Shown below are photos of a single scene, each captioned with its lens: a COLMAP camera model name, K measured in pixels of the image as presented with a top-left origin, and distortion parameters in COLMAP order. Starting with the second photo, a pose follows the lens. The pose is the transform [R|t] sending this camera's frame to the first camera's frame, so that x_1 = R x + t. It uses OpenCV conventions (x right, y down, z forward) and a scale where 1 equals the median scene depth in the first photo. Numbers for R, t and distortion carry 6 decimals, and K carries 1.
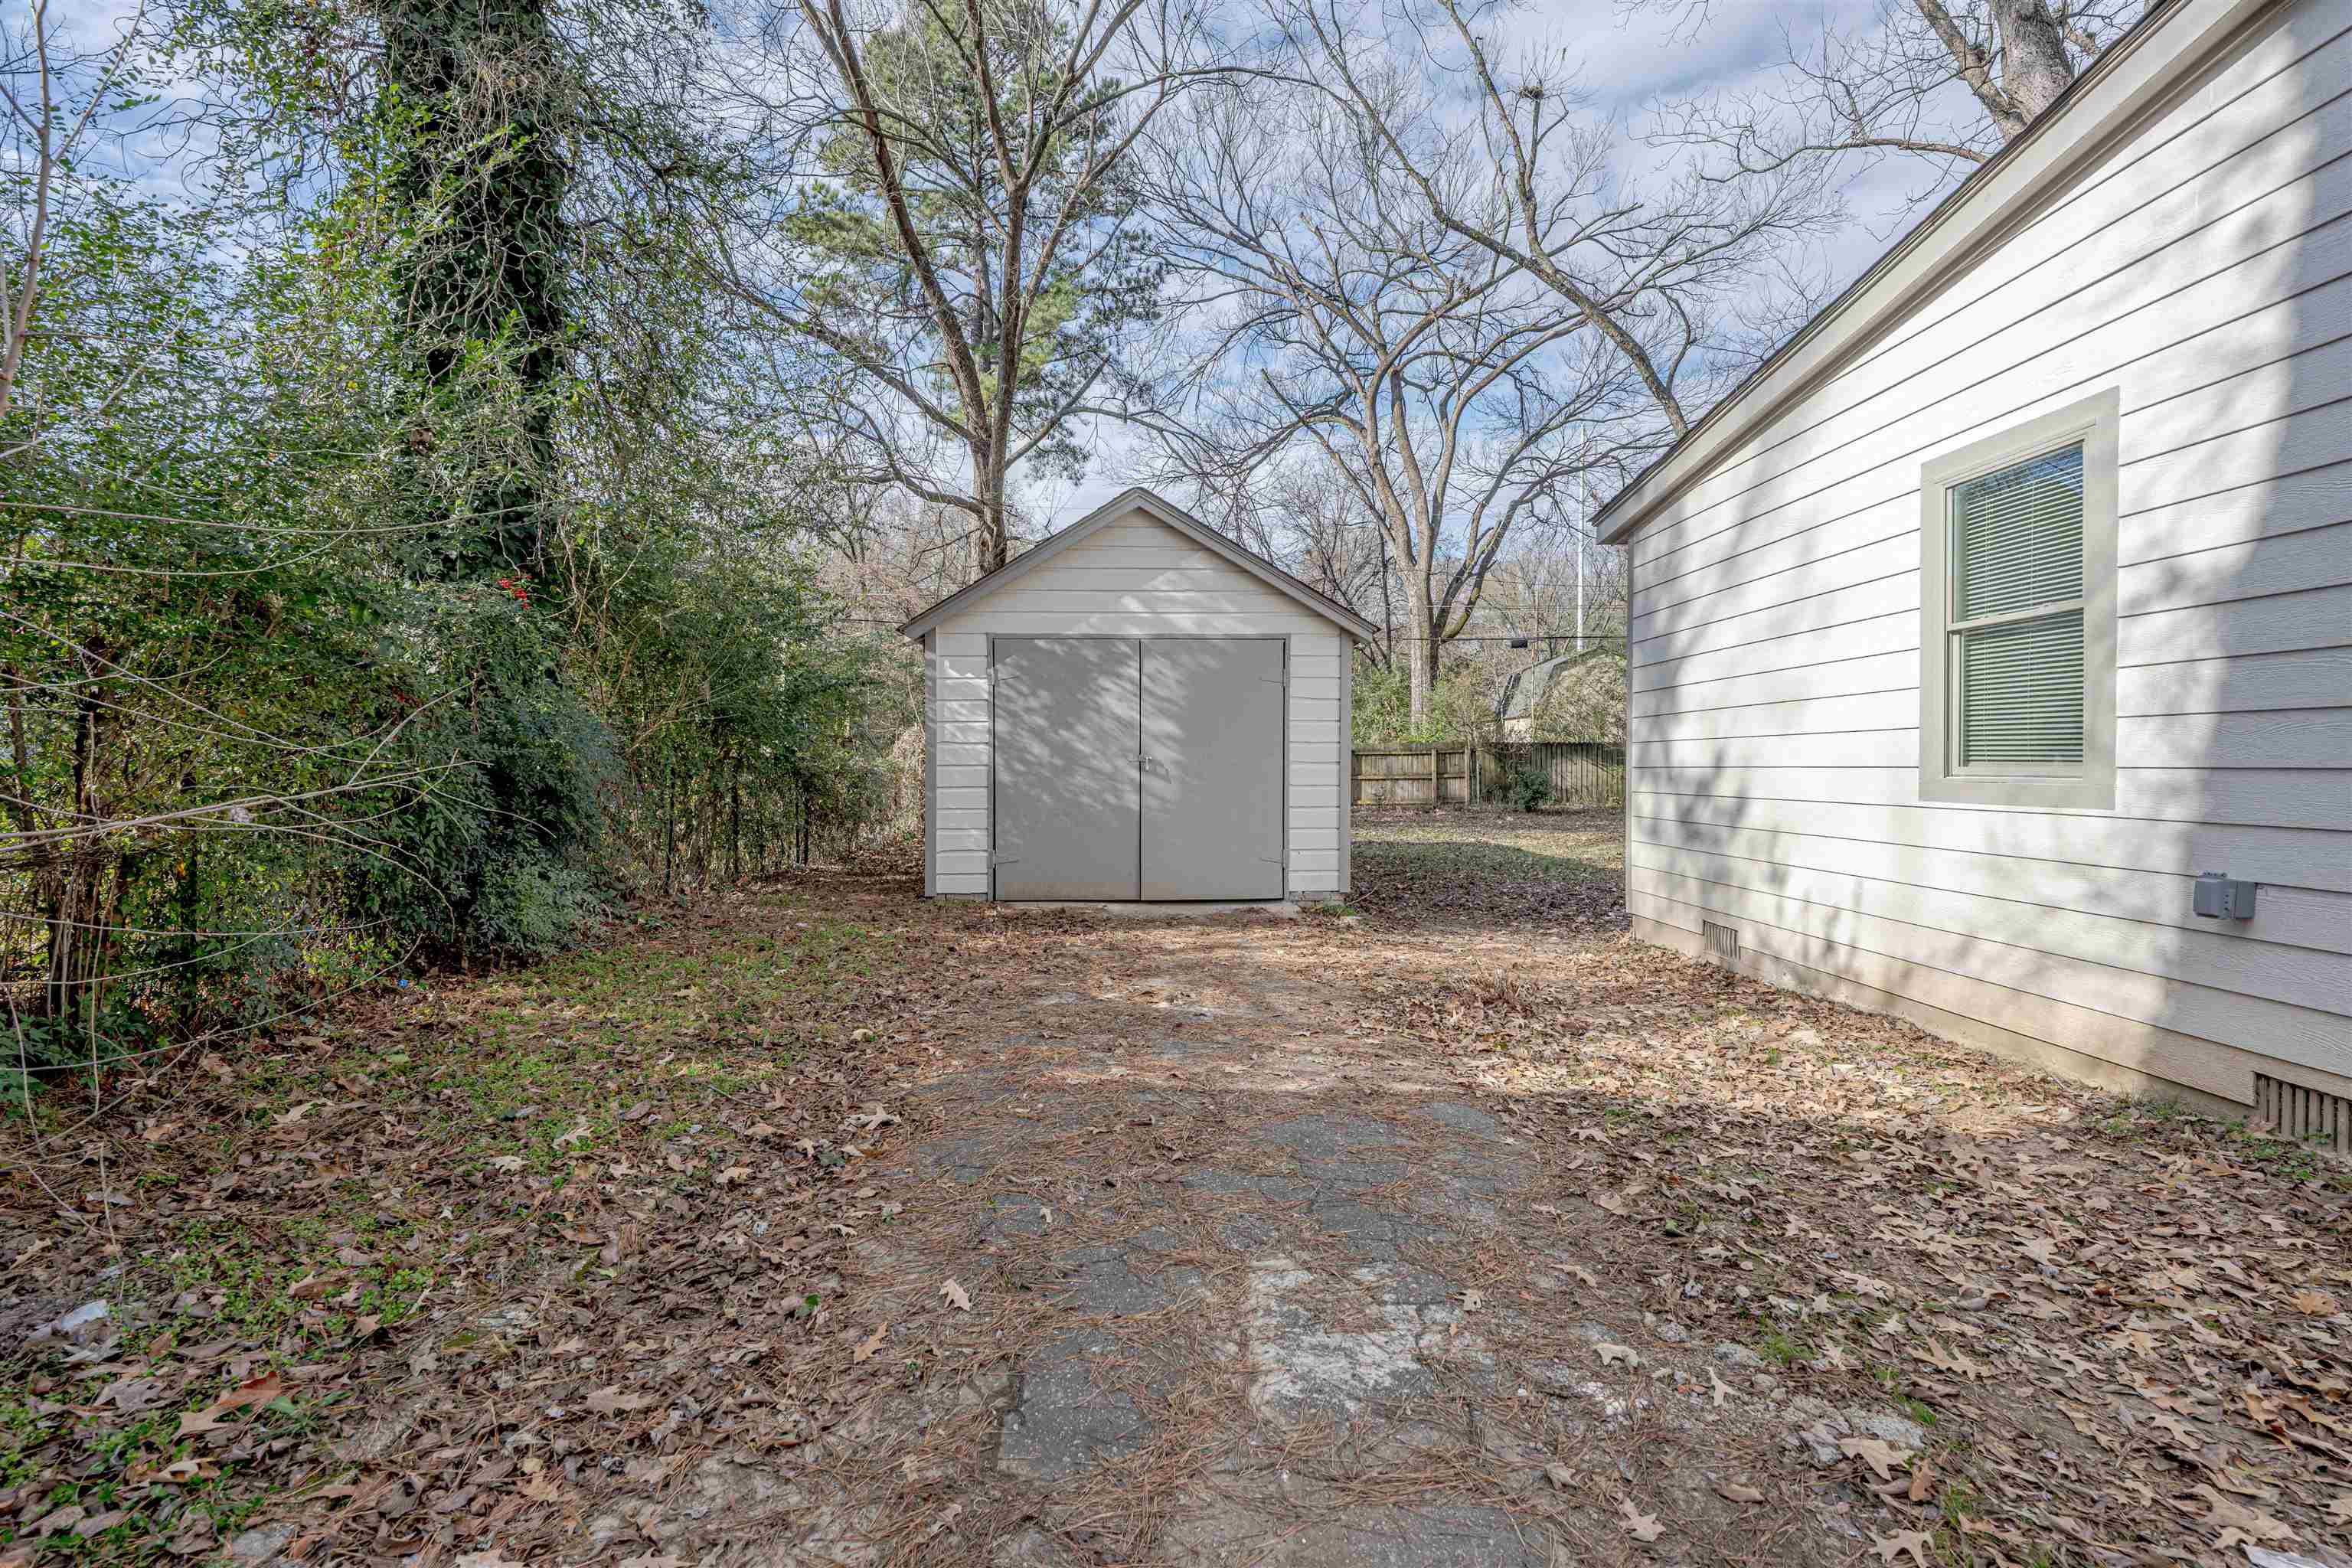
lens RADIAL K [[1131.6, 0, 1067.0], [0, 1131.6, 772.9], [0, 0, 1]] dist [0.002177, 0.000078]
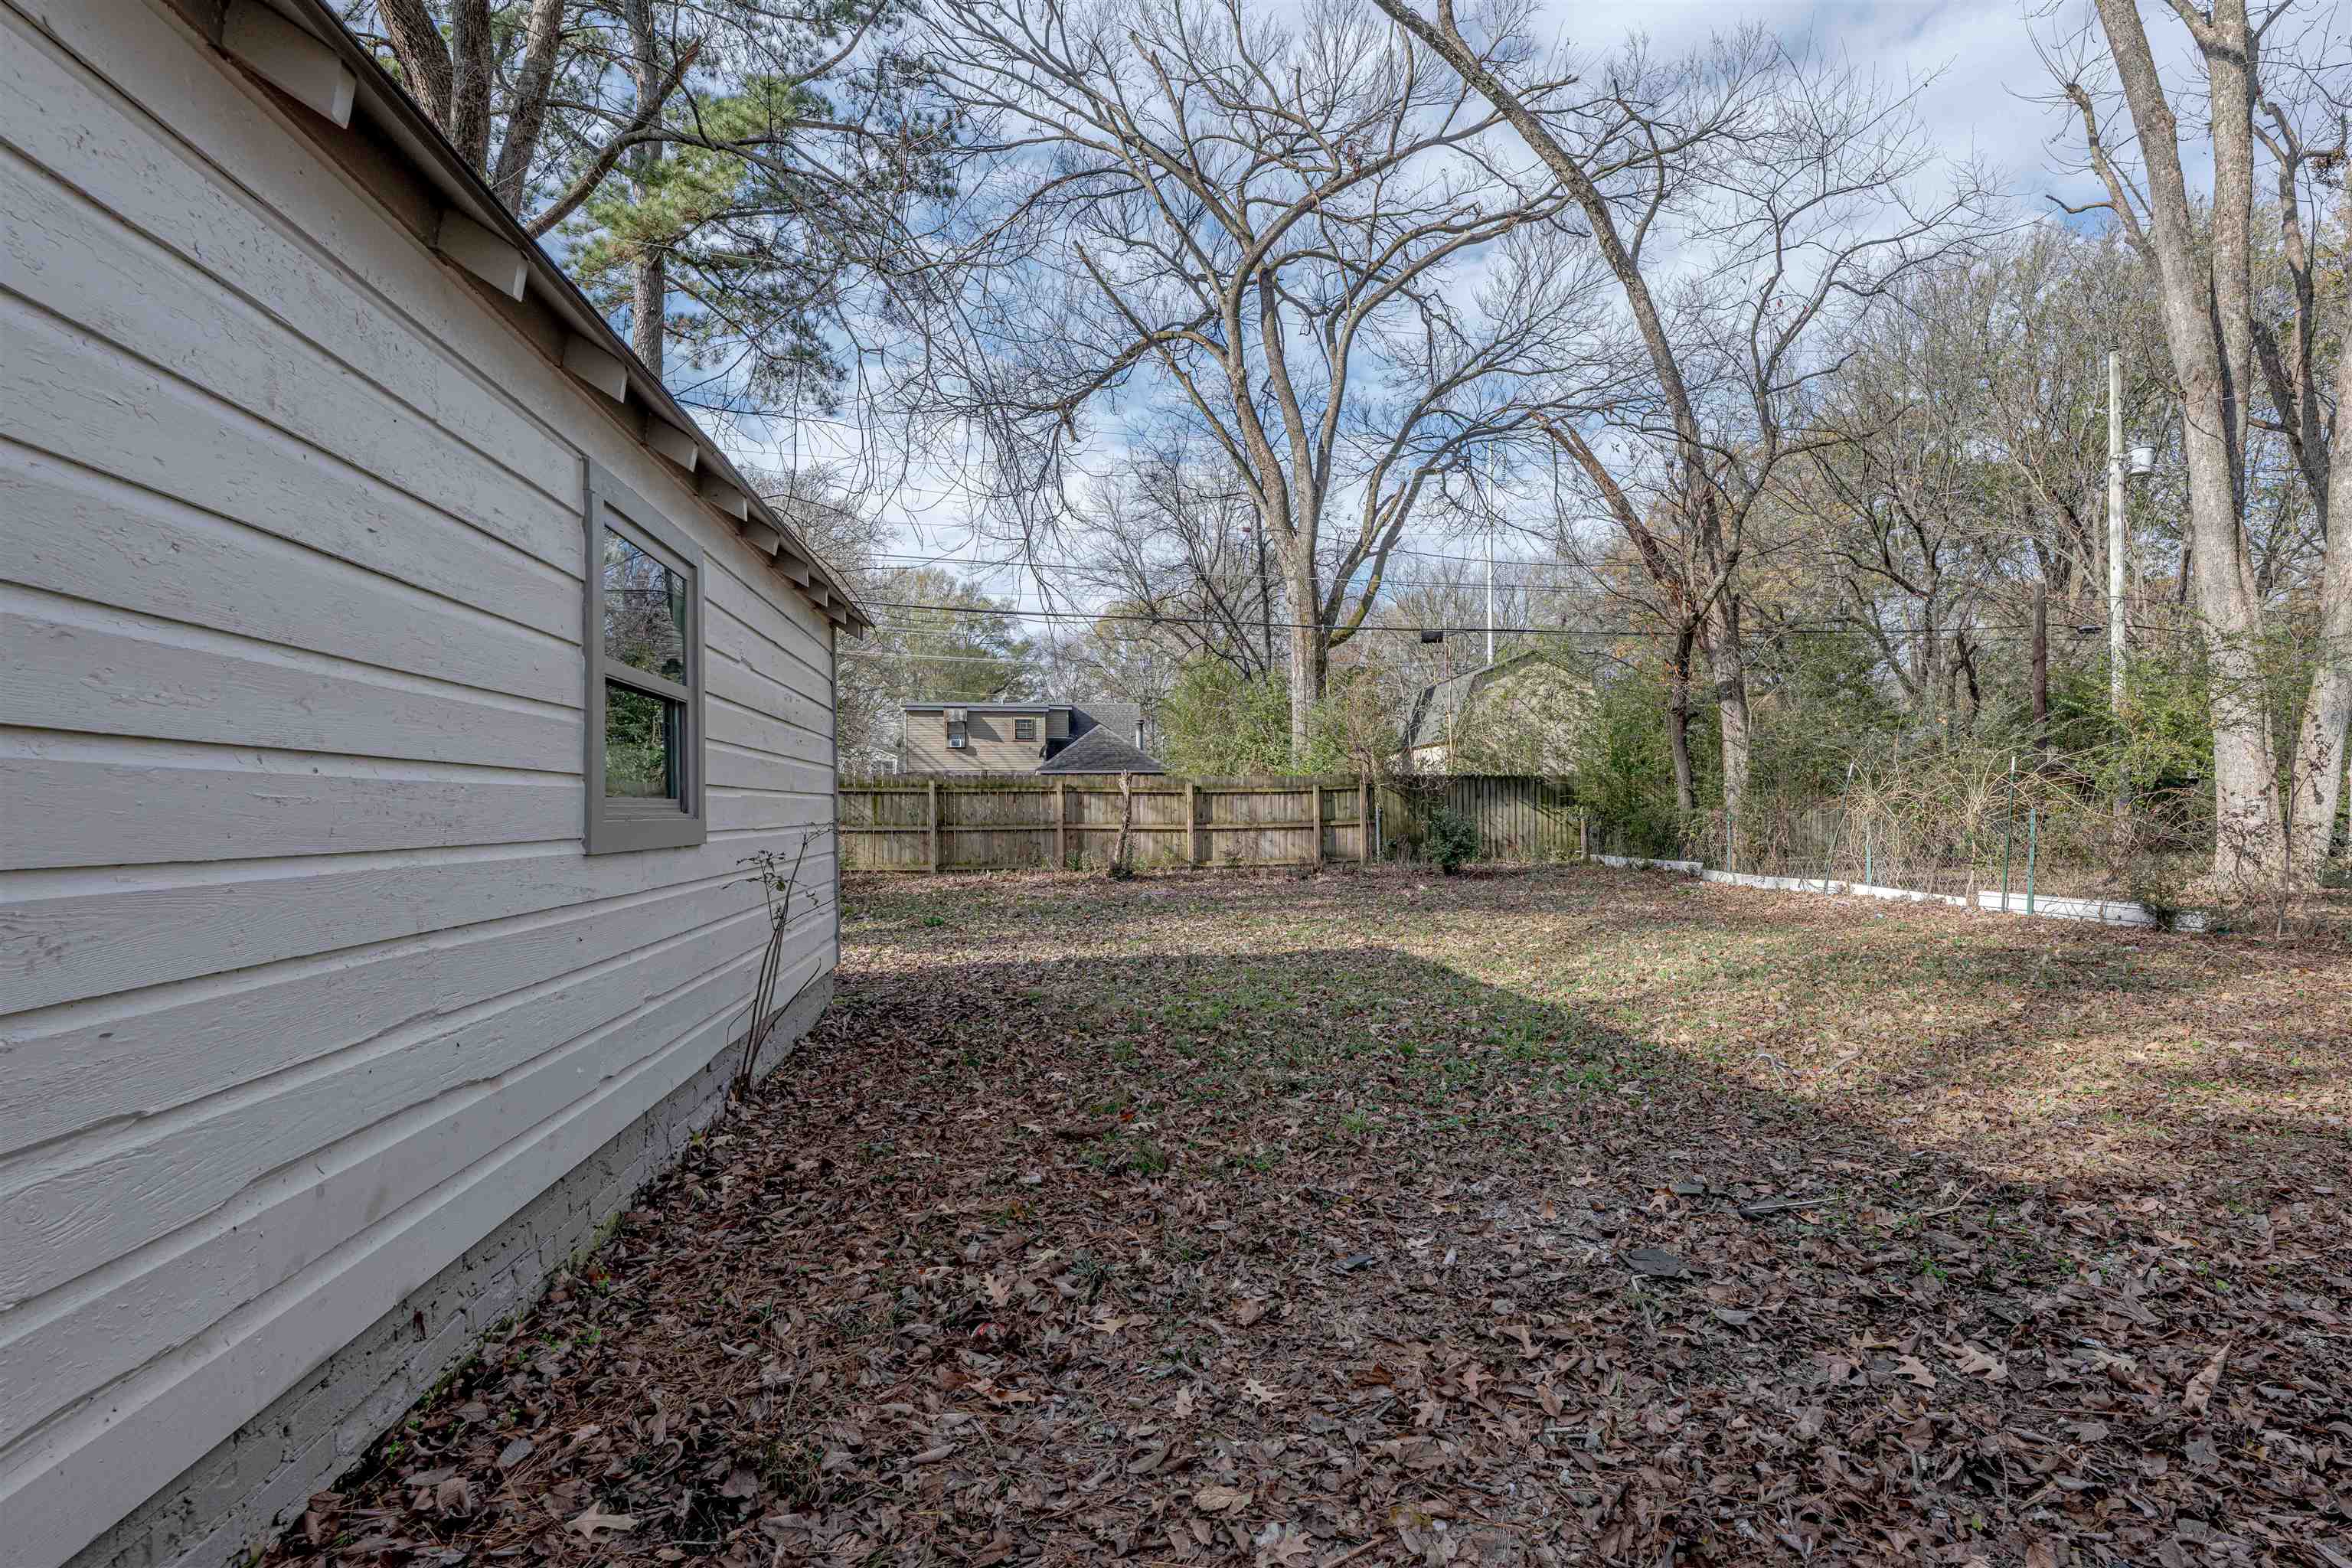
lens RADIAL K [[1131.6, 0, 1187.4], [0, 1131.6, 798.8], [0, 0, 1]] dist [0.002177, 0.000078]
pose [[0.985339, -0.003187, 0.170577, 0.112845], [0.006945, 0.999746, -0.021440, 0.001490], [-0.170466, 0.022311, 0.985111, 0.292069]]
